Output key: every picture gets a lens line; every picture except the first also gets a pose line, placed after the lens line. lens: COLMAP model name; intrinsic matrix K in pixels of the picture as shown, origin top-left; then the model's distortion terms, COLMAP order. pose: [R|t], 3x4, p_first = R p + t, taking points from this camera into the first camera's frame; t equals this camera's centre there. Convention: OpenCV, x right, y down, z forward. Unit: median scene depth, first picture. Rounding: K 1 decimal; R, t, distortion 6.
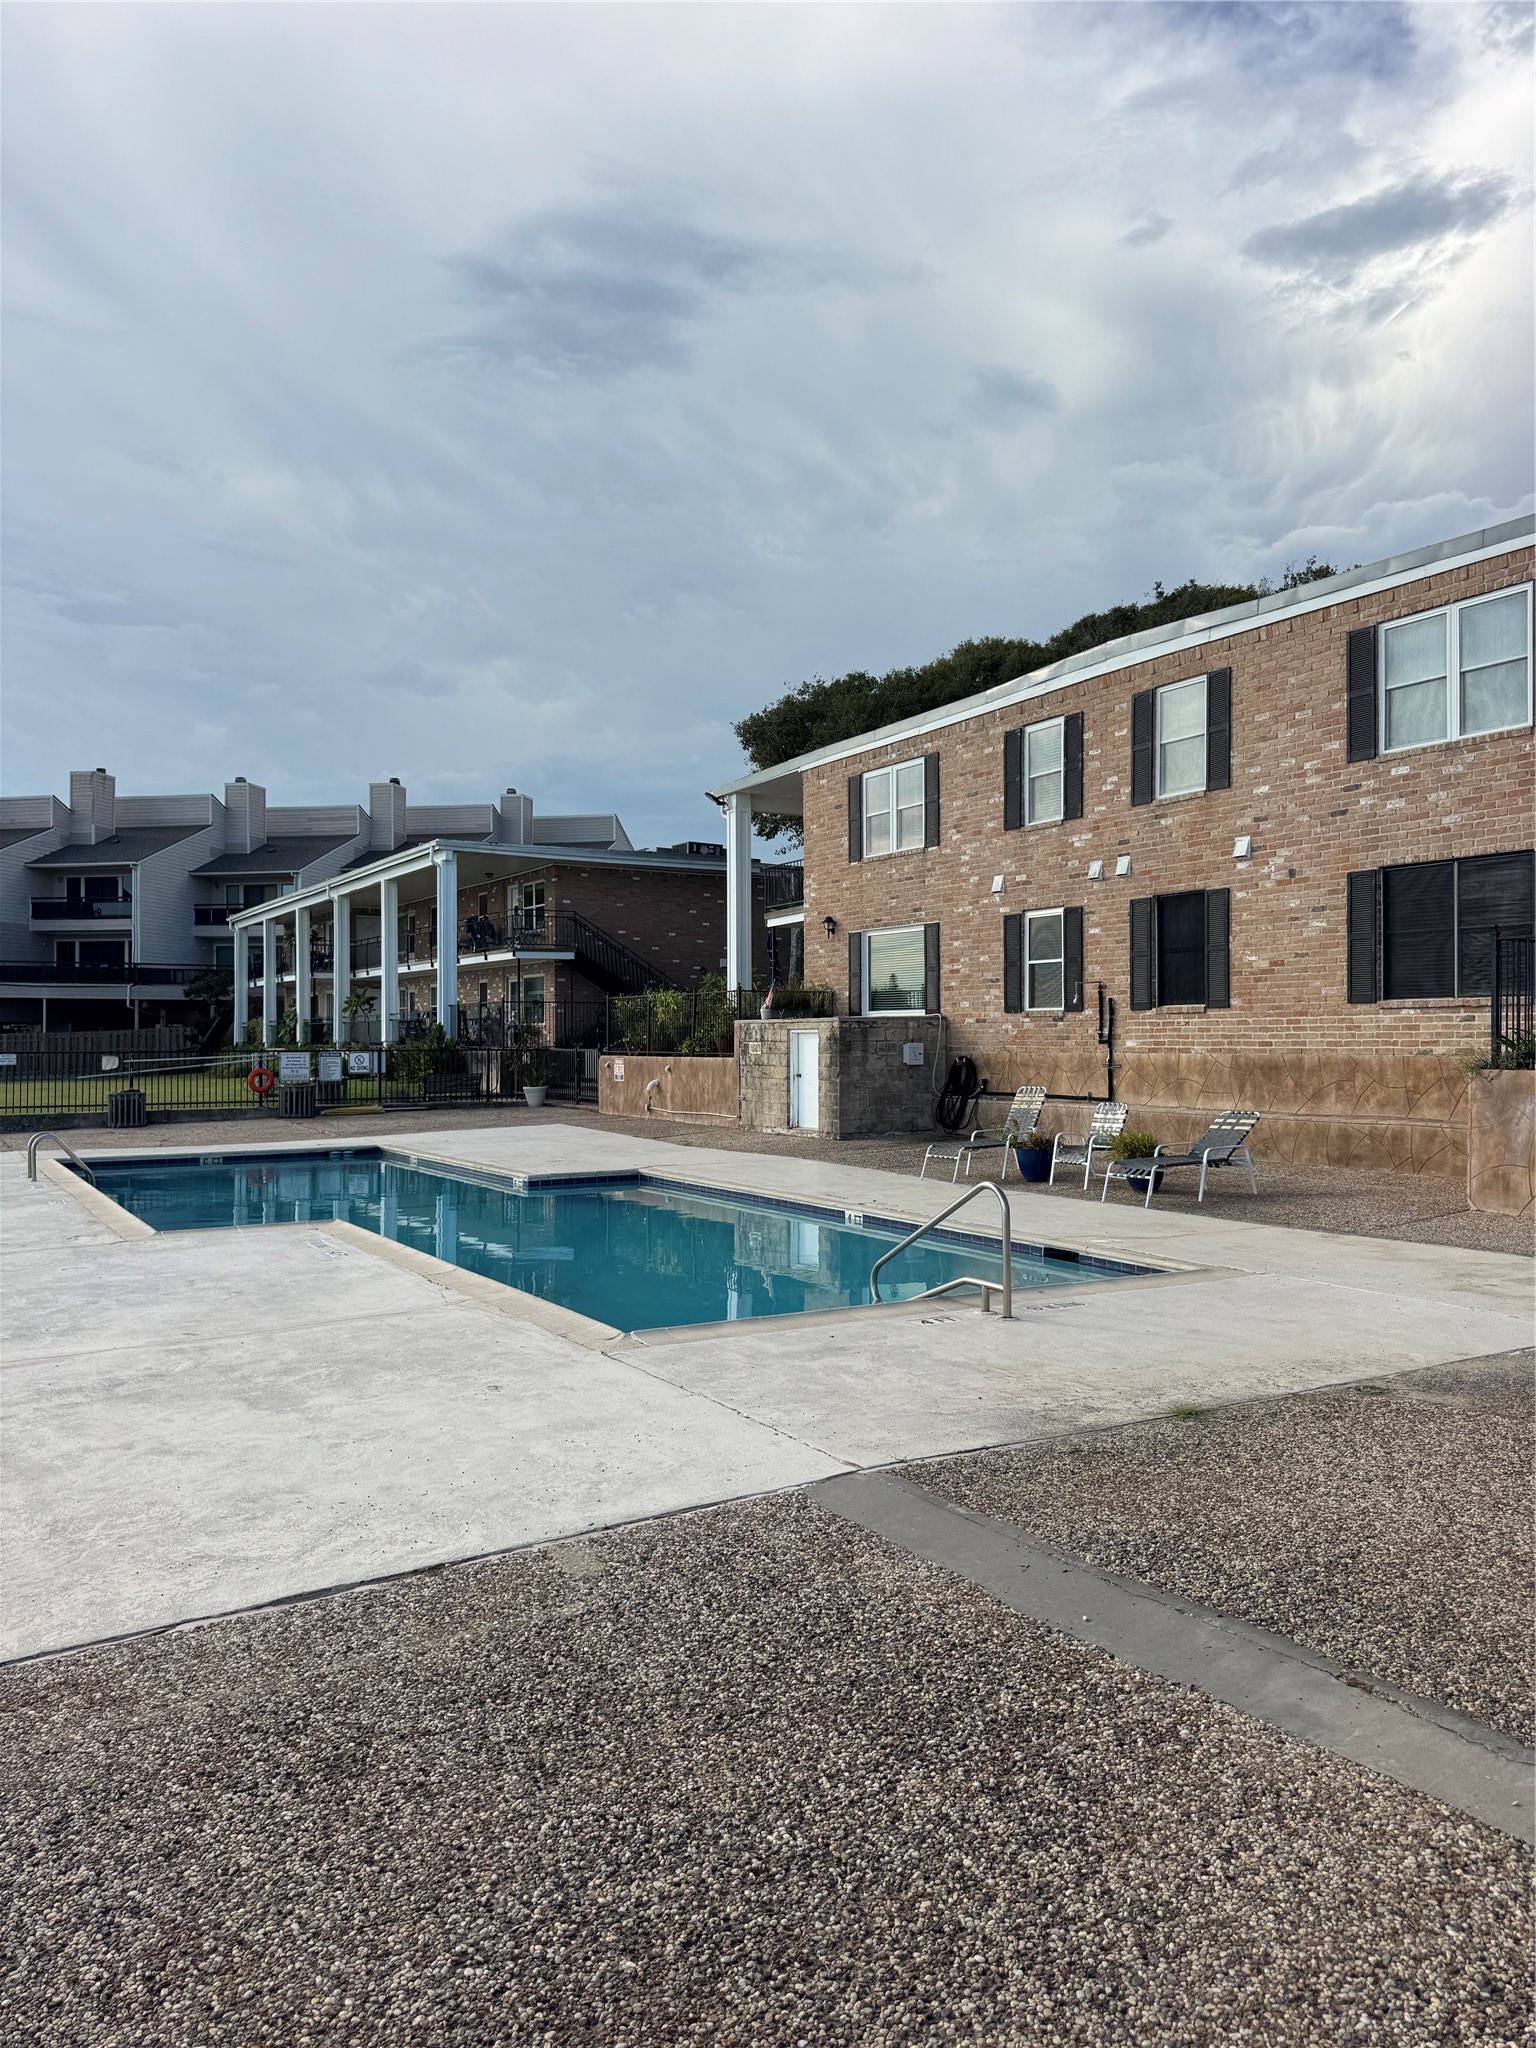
lens RADIAL K [[1428.9, 0, 768.0], [0, 1428.9, 1024.0], [0, 0, 1]] dist [0.177623, -0.389506]
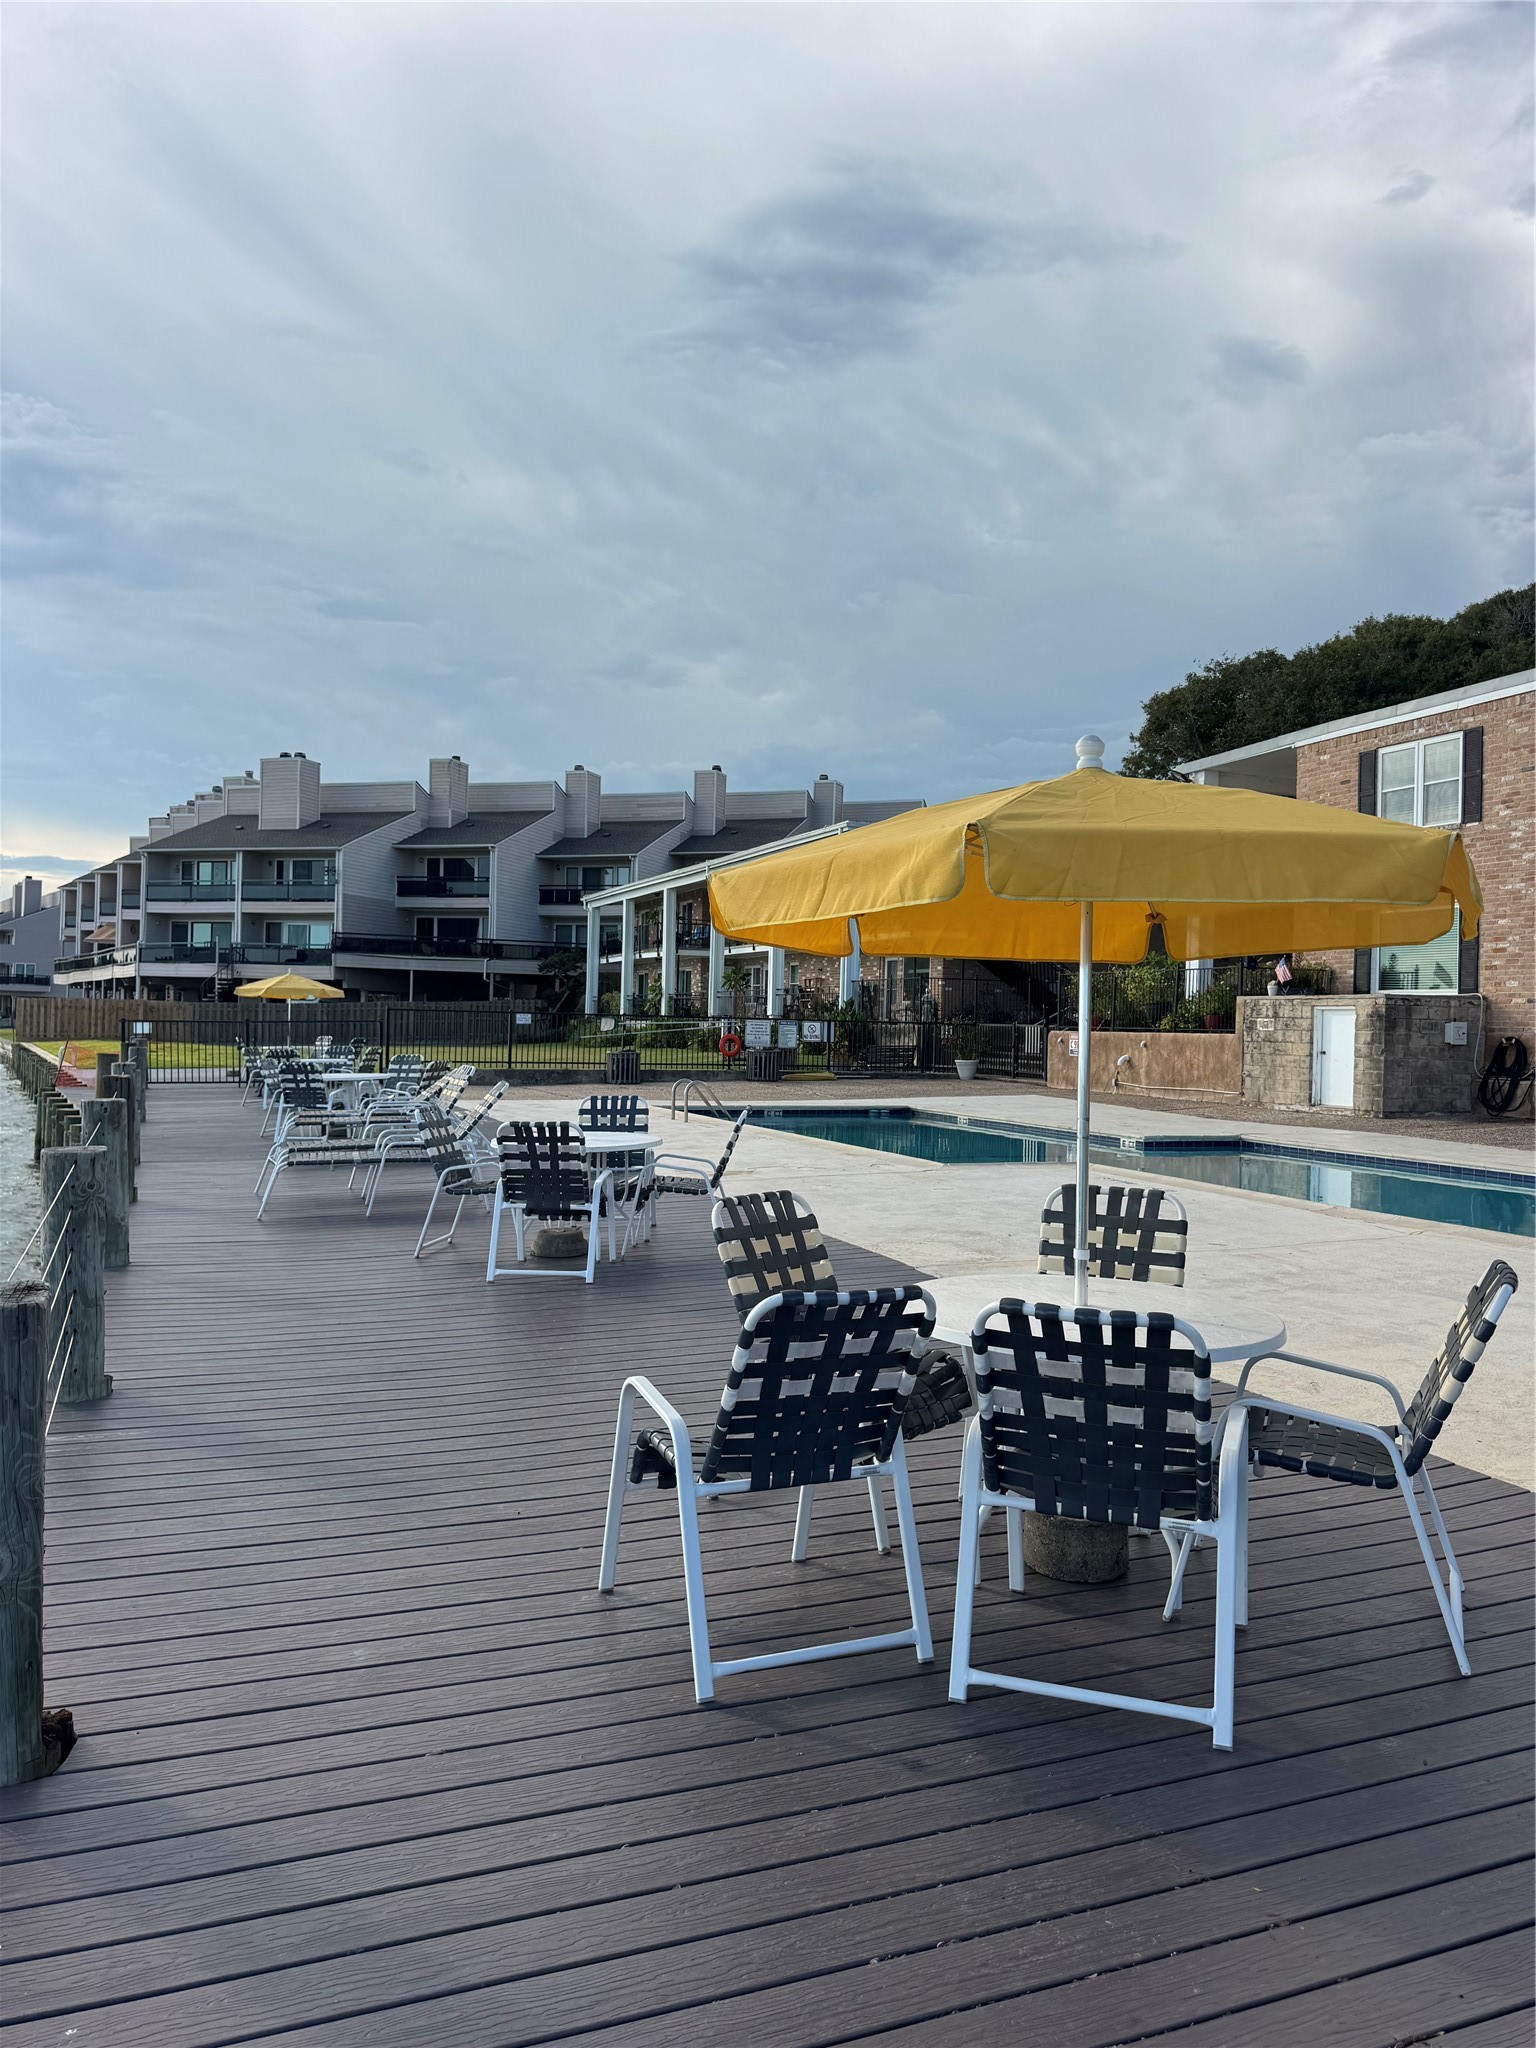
lens RADIAL K [[1428.9, 0, 768.0], [0, 1428.9, 1024.0], [0, 0, 1]] dist [0.177623, -0.389506]
pose [[0.988456, 0.025194, -0.149402, -0.220993], [-0.023953, 0.999662, 0.010105, 0.016059], [0.149606, -0.006410, 0.988725, -0.057158]]
